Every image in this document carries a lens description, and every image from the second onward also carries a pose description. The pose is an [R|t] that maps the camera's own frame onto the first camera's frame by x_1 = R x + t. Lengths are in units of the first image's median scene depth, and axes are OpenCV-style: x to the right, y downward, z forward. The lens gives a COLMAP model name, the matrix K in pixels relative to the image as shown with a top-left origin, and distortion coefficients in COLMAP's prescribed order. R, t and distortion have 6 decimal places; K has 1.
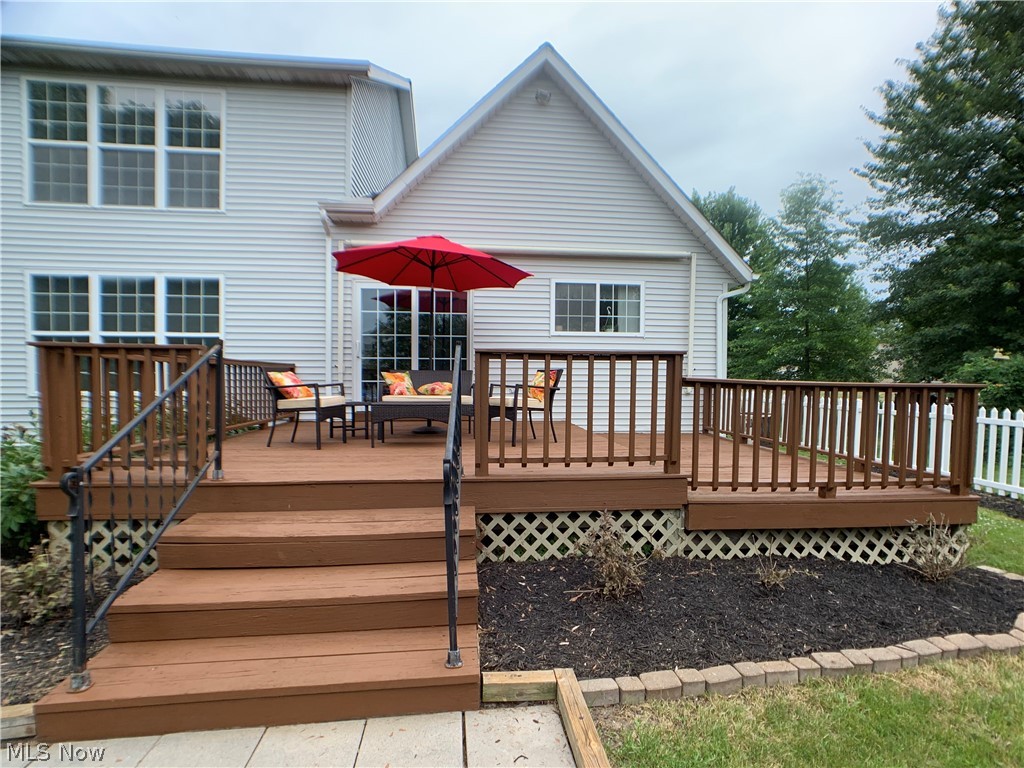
lens RADIAL K [[547.2, 0, 518.1], [0, 547.2, 386.6], [0, 0, 1]] dist [-0.040716, 0.029425]
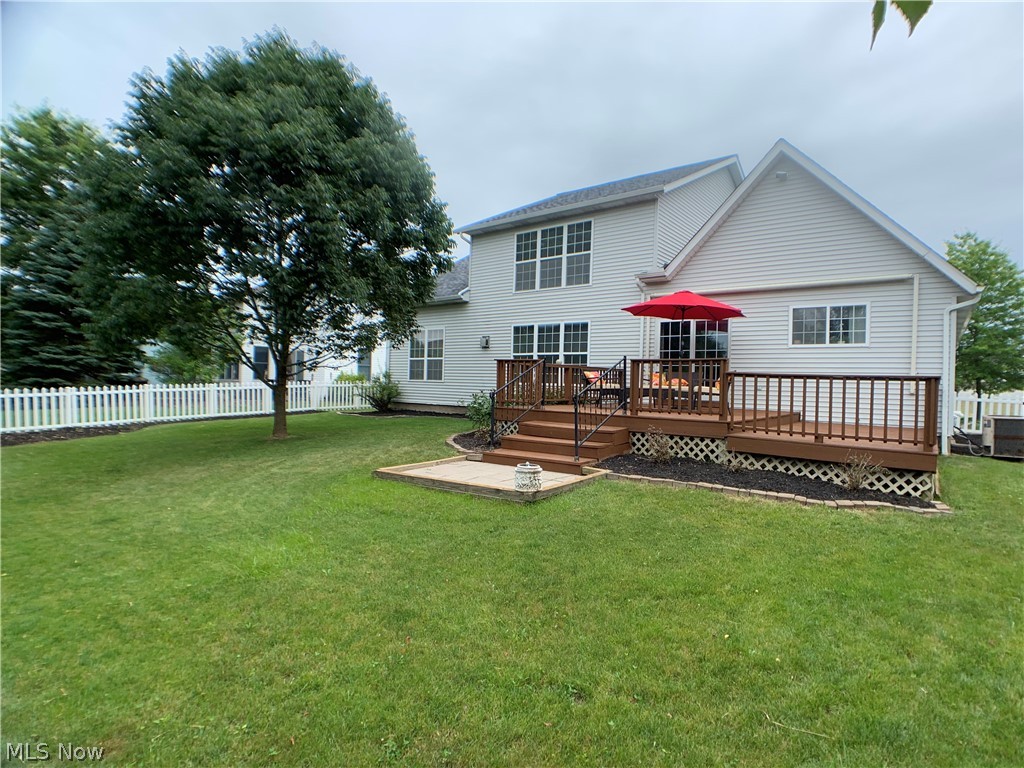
lens RADIAL K [[547.2, 0, 518.1], [0, 547.2, 386.6], [0, 0, 1]] dist [-0.040716, 0.029425]
pose [[0.706971, 0.019071, -0.706986, 0.581289], [-0.036061, 0.999308, -0.009103, 0.041857], [0.706323, 0.031930, 0.707169, -0.452676]]
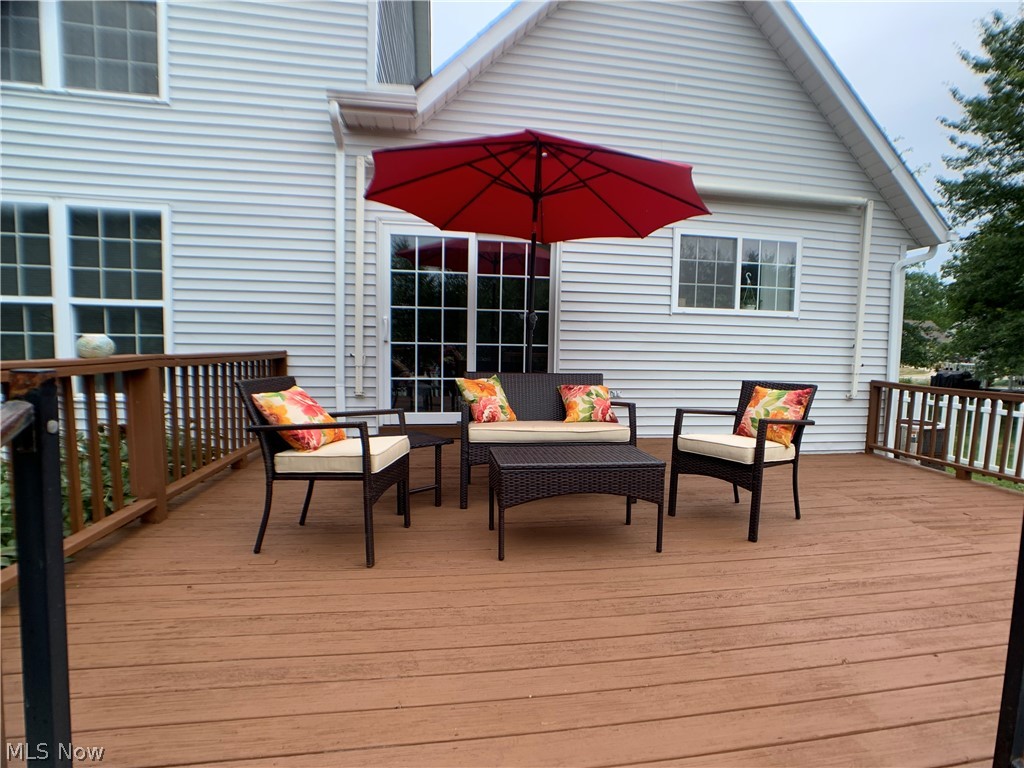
lens RADIAL K [[577.1, 0, 548.0], [0, 577.1, 387.6], [0, 0, 1]] dist [-0.064499, 0.040183]
pose [[0.997343, 0.010248, 0.072128, -0.155935], [-0.014288, 0.998344, 0.055720, -0.041535], [-0.071437, -0.056603, 0.995838, 0.317193]]
